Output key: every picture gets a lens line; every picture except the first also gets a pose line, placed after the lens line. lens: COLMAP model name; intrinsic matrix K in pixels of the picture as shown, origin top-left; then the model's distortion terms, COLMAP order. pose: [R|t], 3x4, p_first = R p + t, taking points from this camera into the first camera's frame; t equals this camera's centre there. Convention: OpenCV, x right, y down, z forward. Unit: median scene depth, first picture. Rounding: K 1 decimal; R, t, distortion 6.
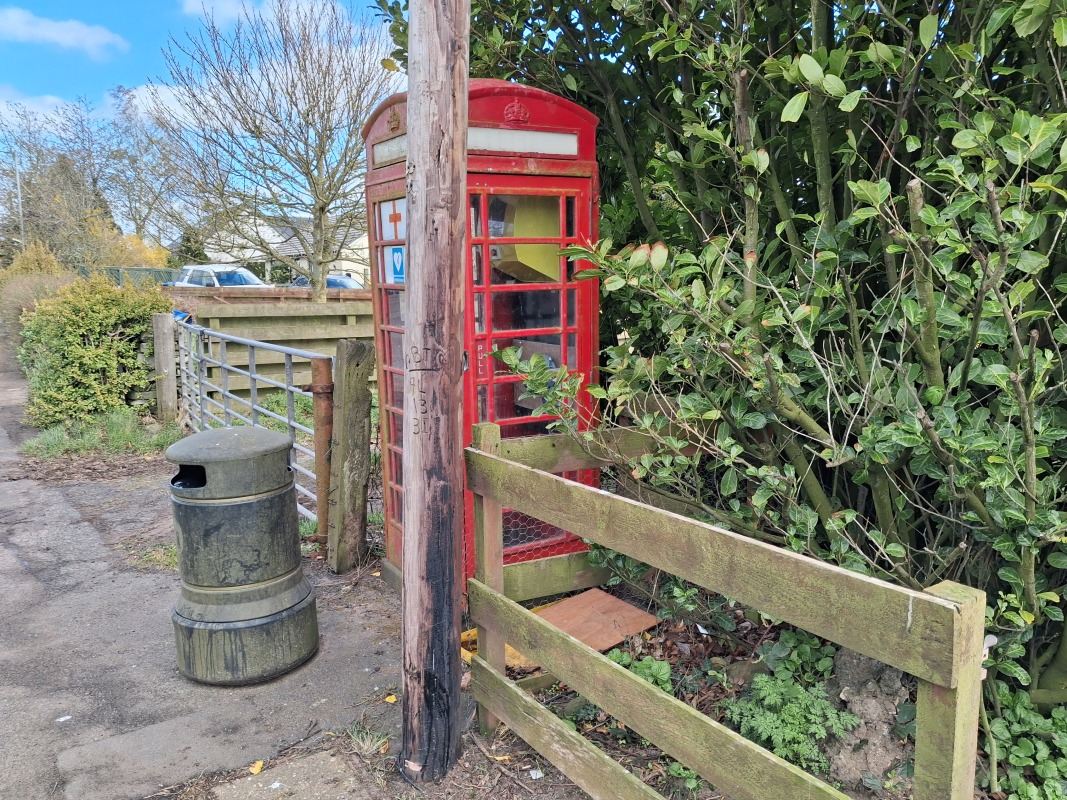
lens RADIAL K [[852.3, 0, 534.6], [0, 852.3, 422.3], [0, 0, 1]] dist [0.031292, -0.048982]
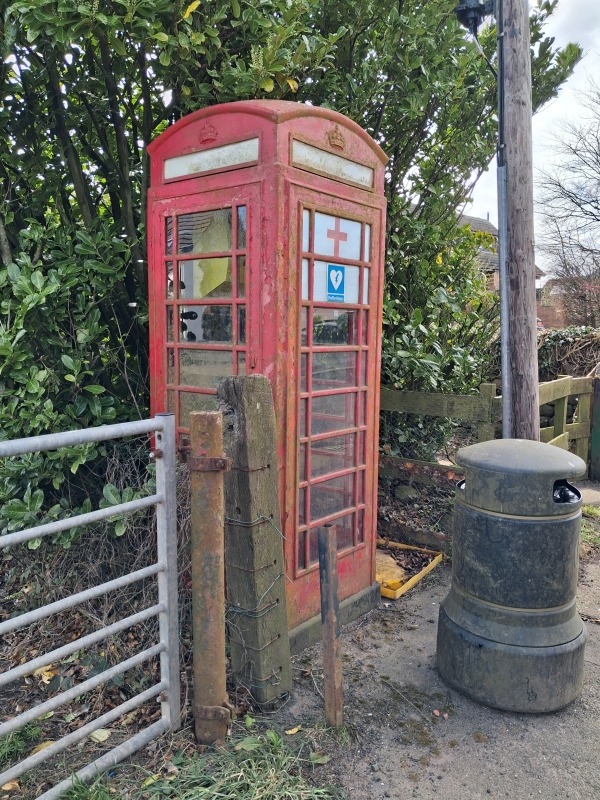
lens RADIAL K [[627.6, 0, 300.0], [0, 627.6, 400.0], [0, 0, 1]] dist [-0.053655, 0.099080]
pose [[-0.348734, -0.100753, 0.931791, -1.030158], [0.157159, 0.973841, 0.164118, -0.221363], [-0.923951, 0.203673, -0.323777, 1.612856]]
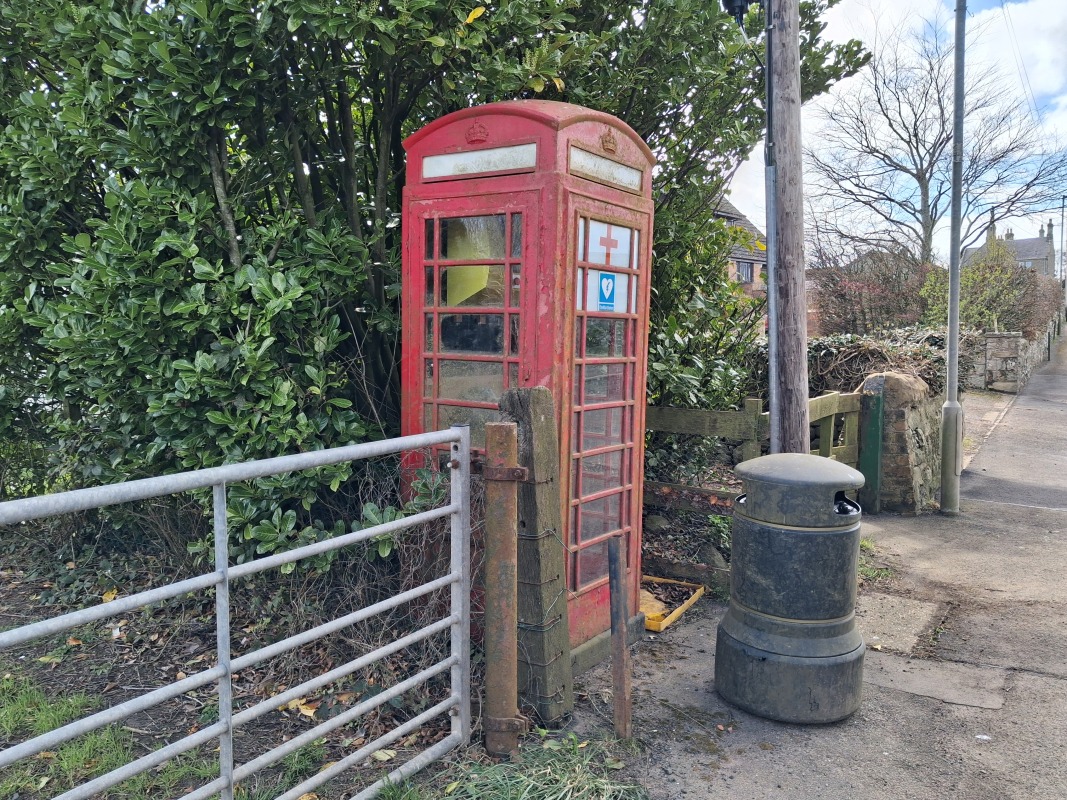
lens RADIAL K [[832.9, 0, 533.3], [0, 832.9, 409.8], [0, 0, 1]] dist [-0.000330, -0.004262]
pose [[-0.416271, -0.084858, 0.905272, -1.200842], [0.143124, 0.977108, 0.157404, -0.265523], [-0.897905, 0.195089, -0.394596, 1.812959]]
